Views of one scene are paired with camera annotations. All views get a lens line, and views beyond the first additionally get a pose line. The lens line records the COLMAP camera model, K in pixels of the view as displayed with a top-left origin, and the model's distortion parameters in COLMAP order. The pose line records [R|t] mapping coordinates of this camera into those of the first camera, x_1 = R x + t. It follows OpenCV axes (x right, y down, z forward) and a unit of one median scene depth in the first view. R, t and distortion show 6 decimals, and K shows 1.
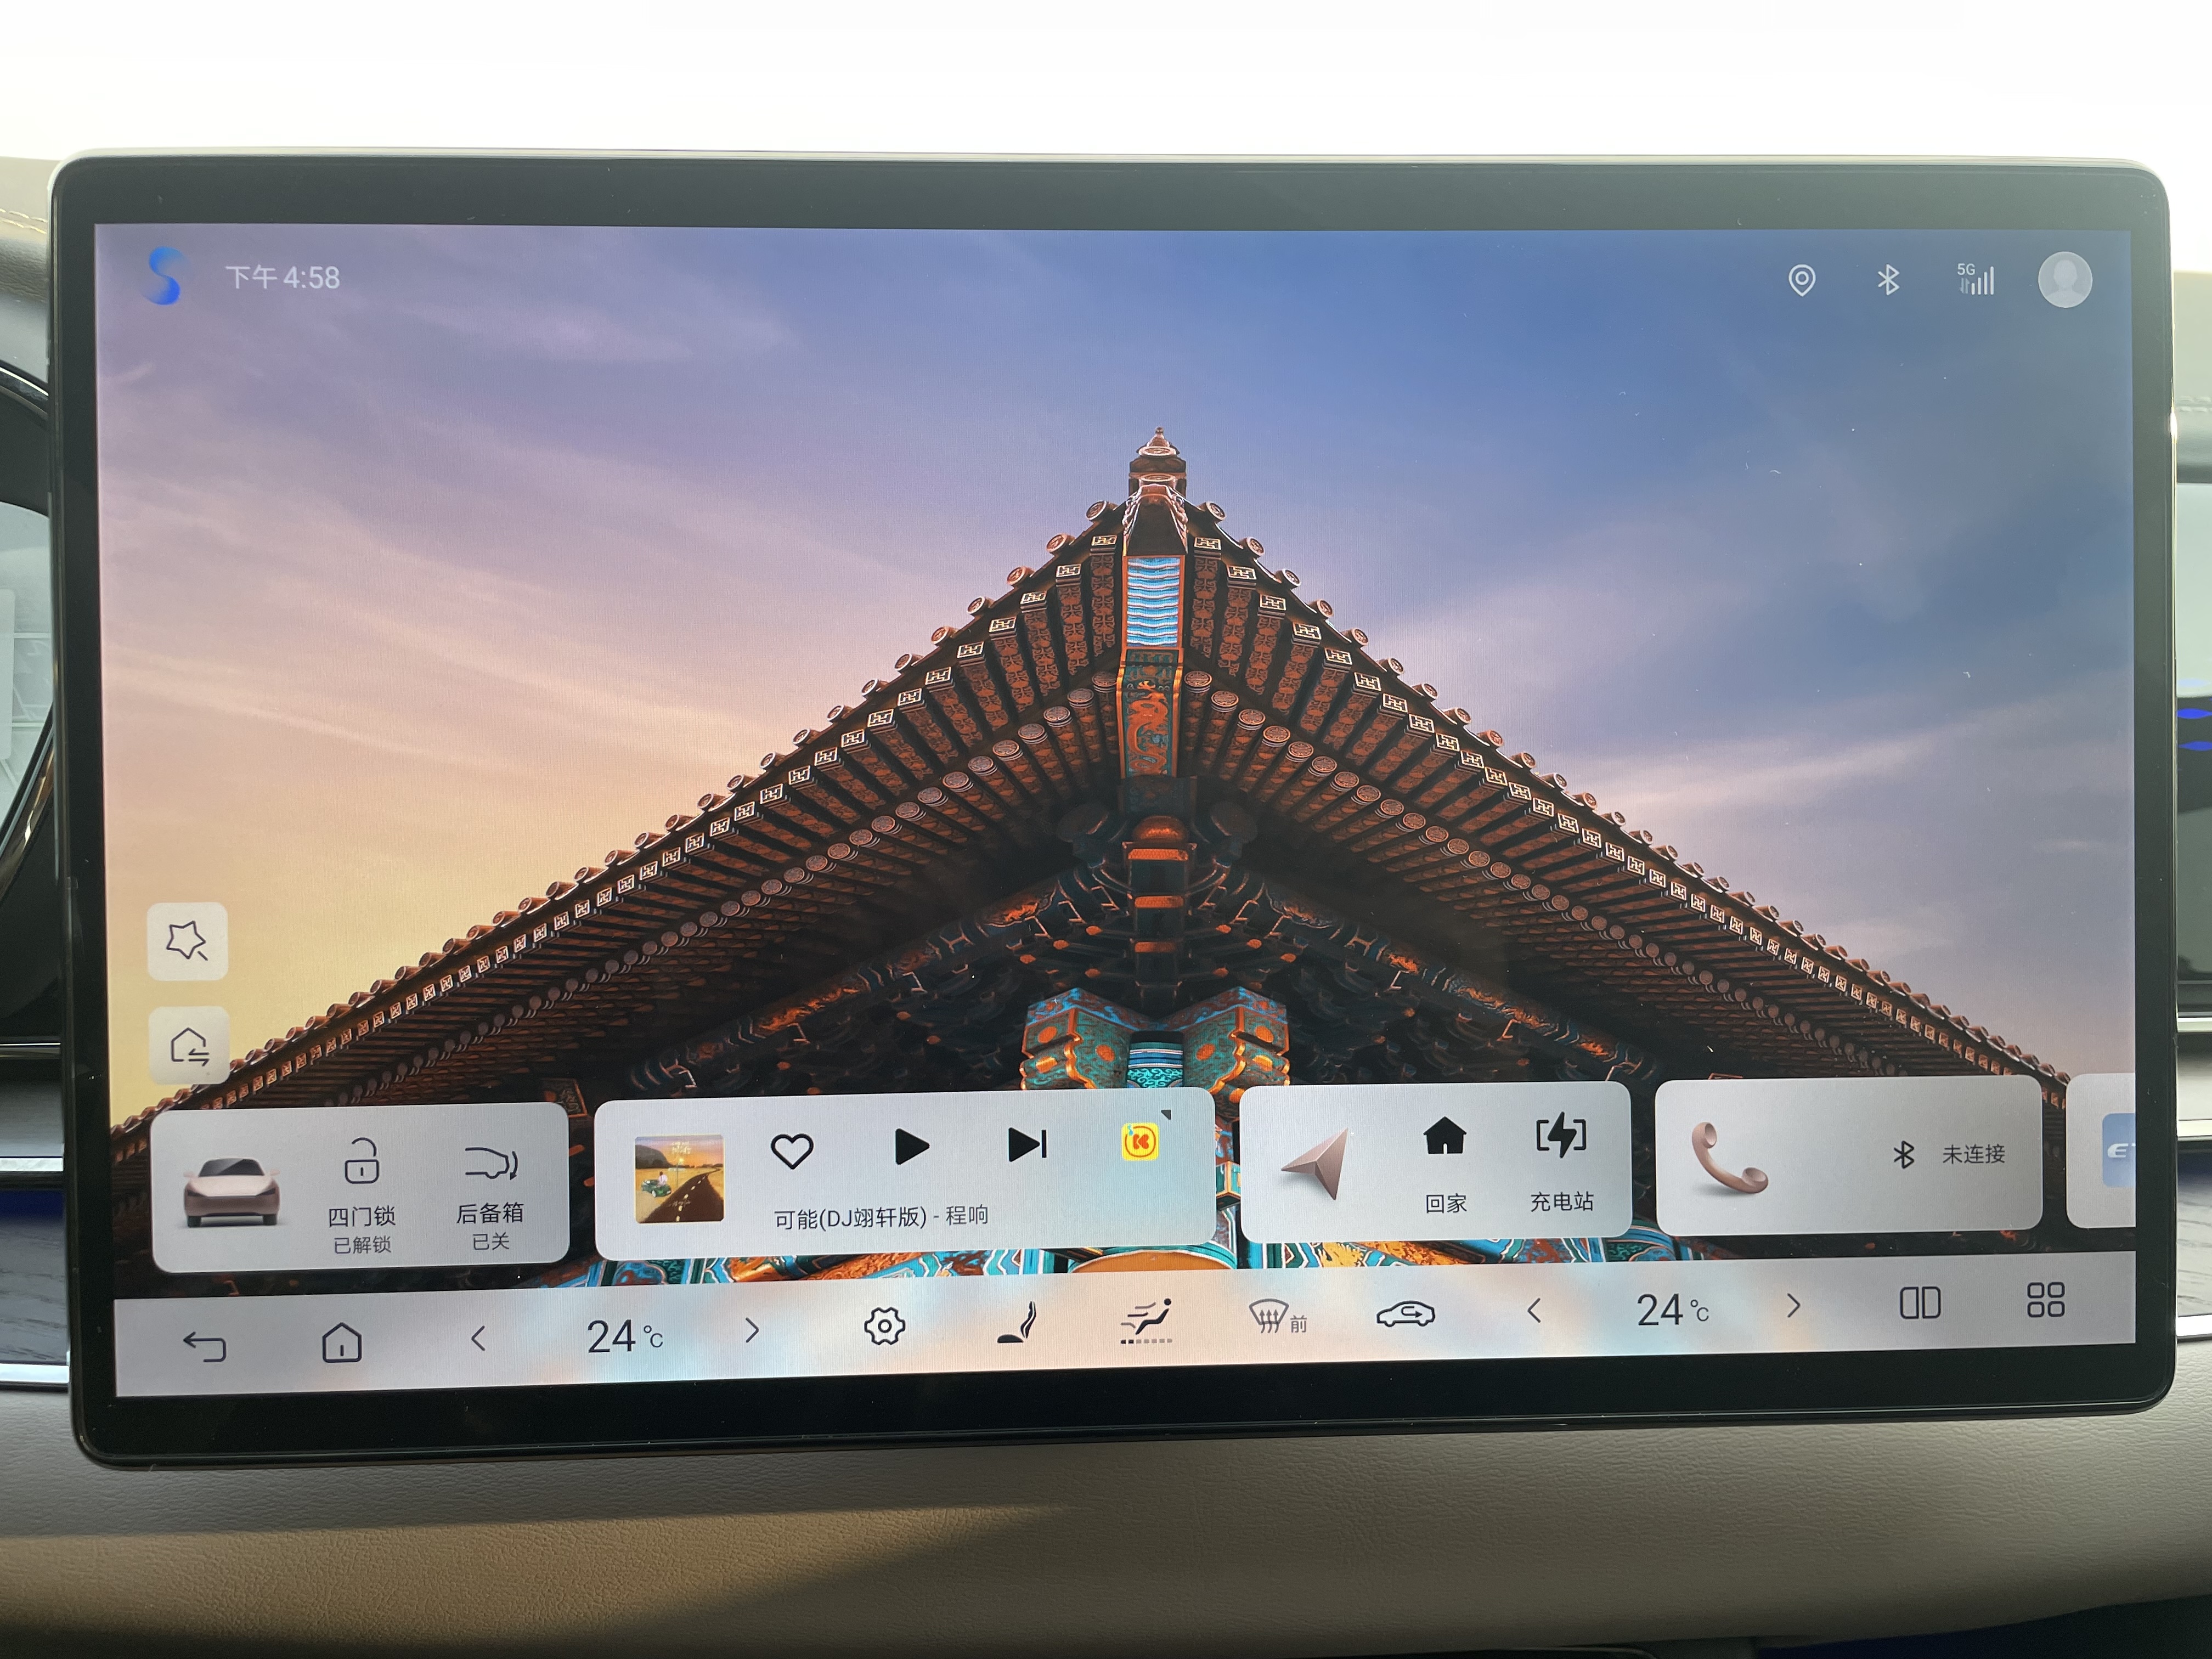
lens RADIAL K [[1665.9, 0, 1108.5], [0, 1665.9, 824.9], [0, 0, 1]] dist [0.013525, -0.003757]
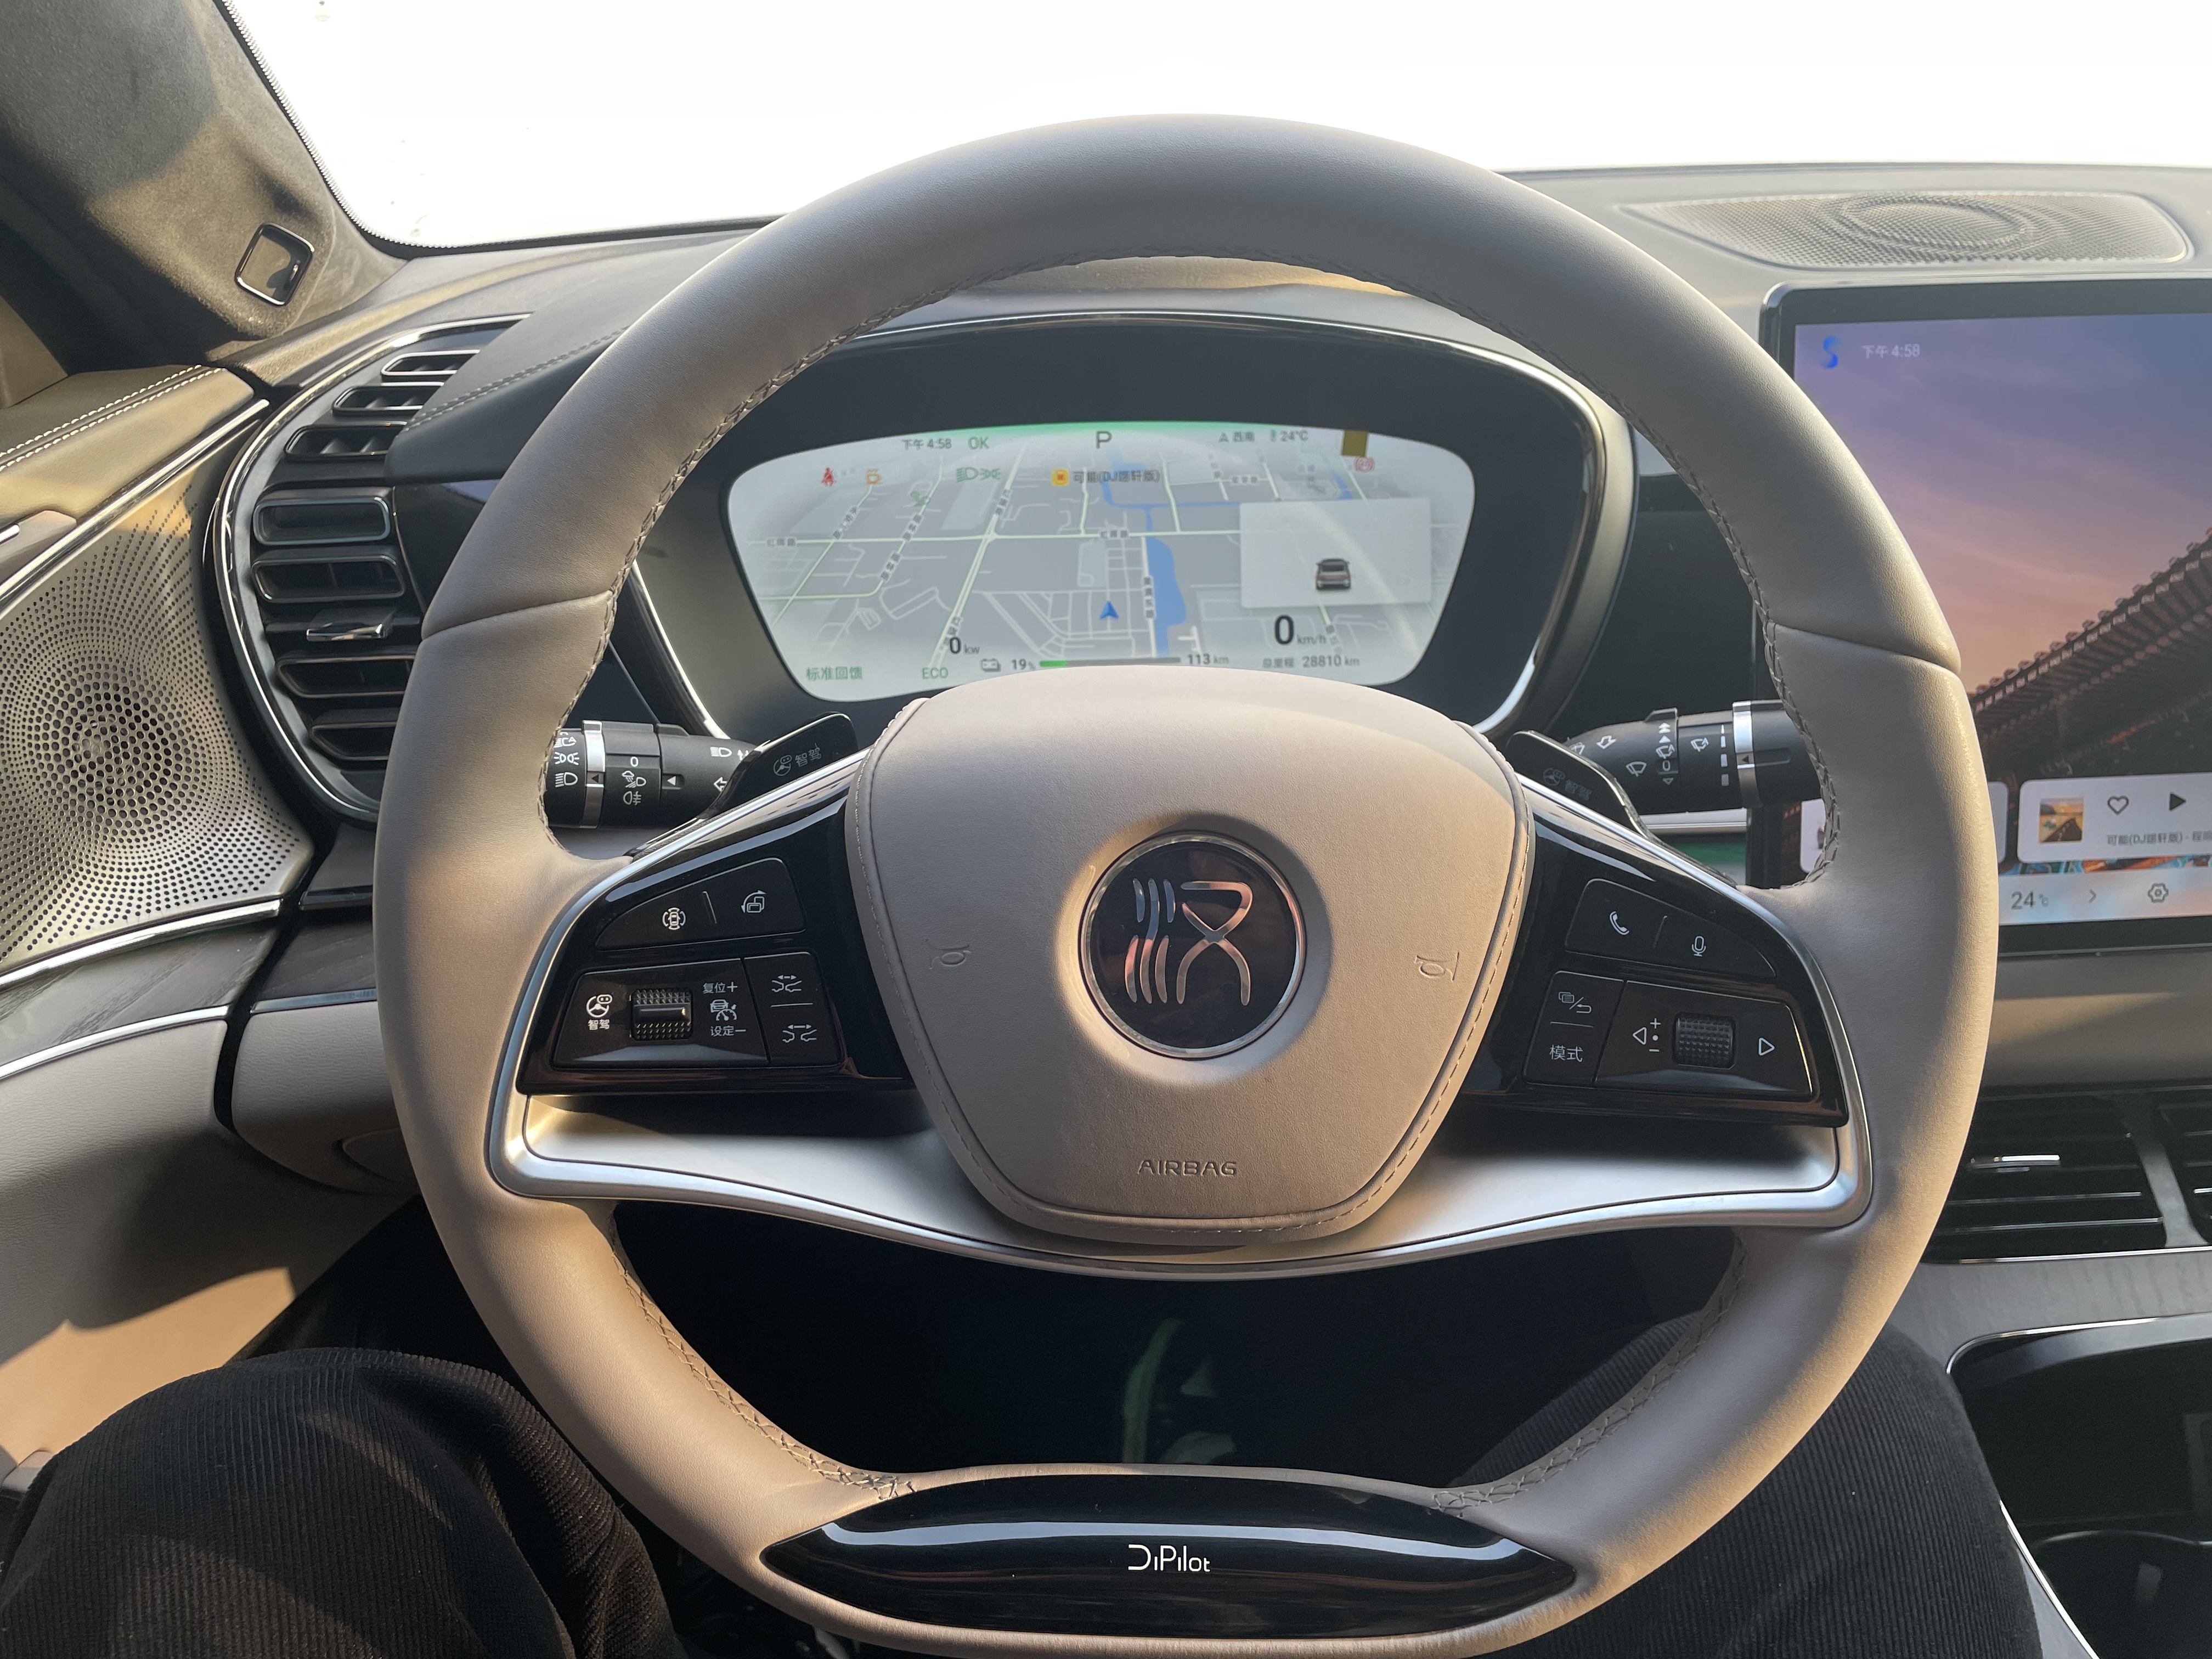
lens RADIAL K [[1665.9, 0, 1103.5], [0, 1665.9, 831.6], [0, 0, 1]] dist [0.013525, -0.003757]
pose [[0.999678, -0.024512, -0.006518, -1.356833], [0.025194, 0.989304, 0.143680, -0.082471], [0.002926, -0.143798, 0.989603, -0.930912]]
